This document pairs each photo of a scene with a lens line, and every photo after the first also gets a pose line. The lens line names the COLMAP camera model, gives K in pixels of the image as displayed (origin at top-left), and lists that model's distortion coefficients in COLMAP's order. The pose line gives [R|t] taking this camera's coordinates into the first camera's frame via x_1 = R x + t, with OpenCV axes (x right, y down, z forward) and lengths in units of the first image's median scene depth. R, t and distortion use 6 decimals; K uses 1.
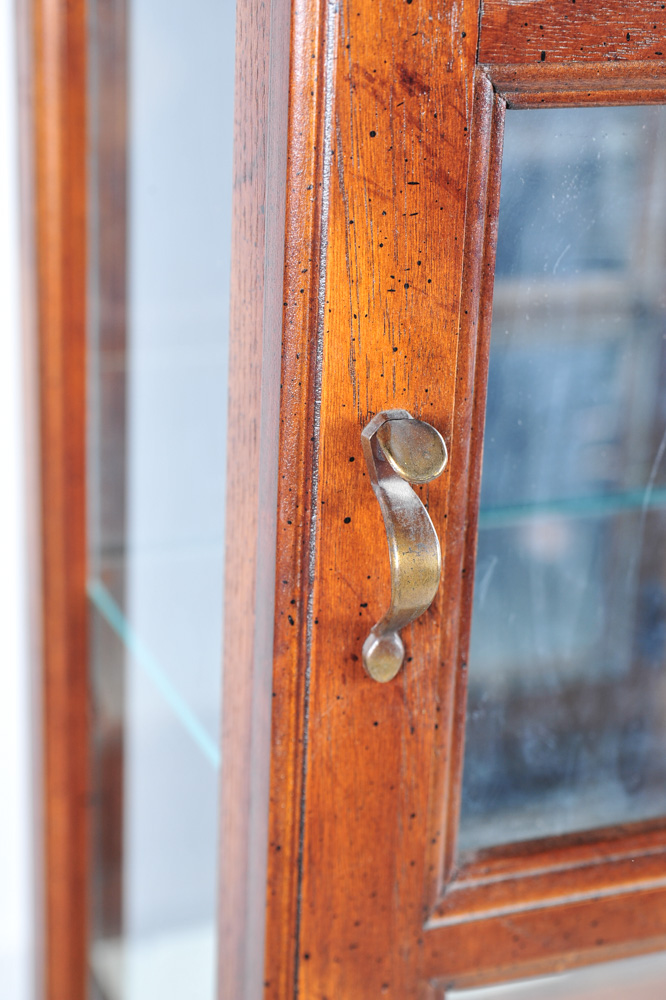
lens RADIAL K [[2110.8, 0, 333.0], [0, 2110.8, 500.0], [0, 0, 1]] dist [0.005274, -0.015547]
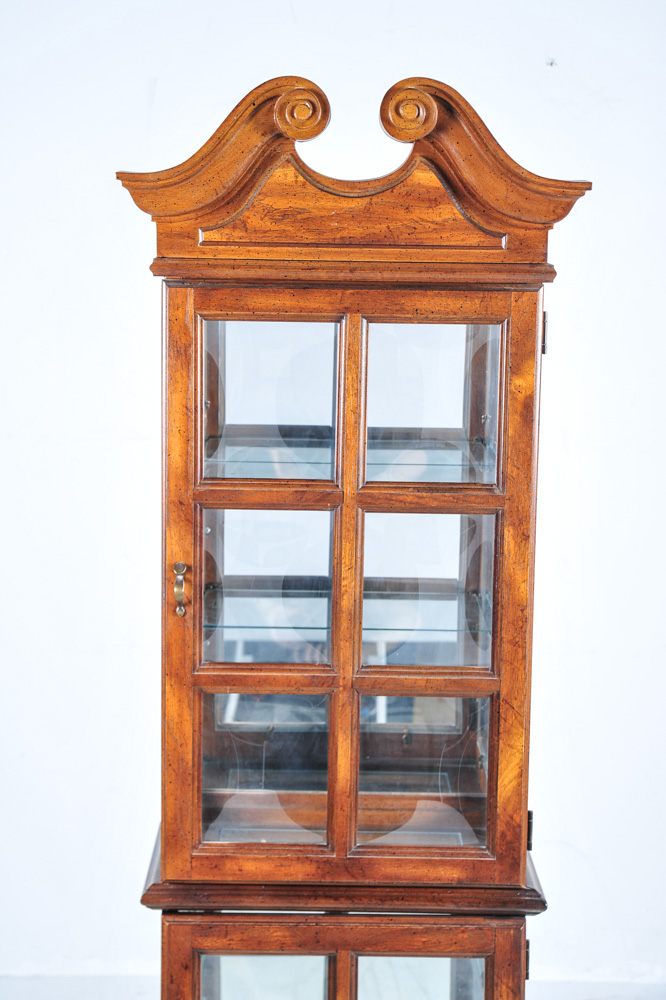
lens RADIAL K [[1843.6, 0, 313.8], [0, 1843.6, 481.4], [0, 0, 1]] dist [0.106780, 0.253872]
pose [[0.927846, 0.031486, -0.371632, 2.037124], [-0.114136, 0.972596, -0.202560, 0.655084], [0.355070, 0.230361, 0.906013, -3.124164]]
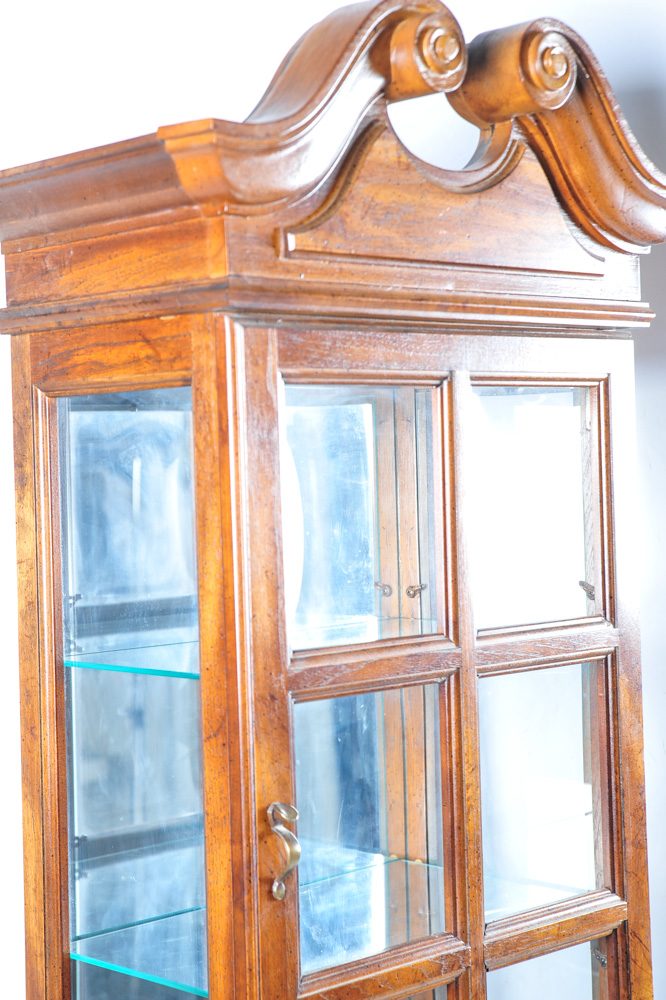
lens RADIAL K [[1843.6, 0, 313.8], [0, 1843.6, 481.4], [0, 0, 1]] dist [0.106780, 0.253872]
pose [[0.927314, -0.068615, 0.367941, -0.864642], [0.192905, 0.930045, -0.312736, 0.369764], [-0.320743, 0.360982, 0.875680, -1.536170]]
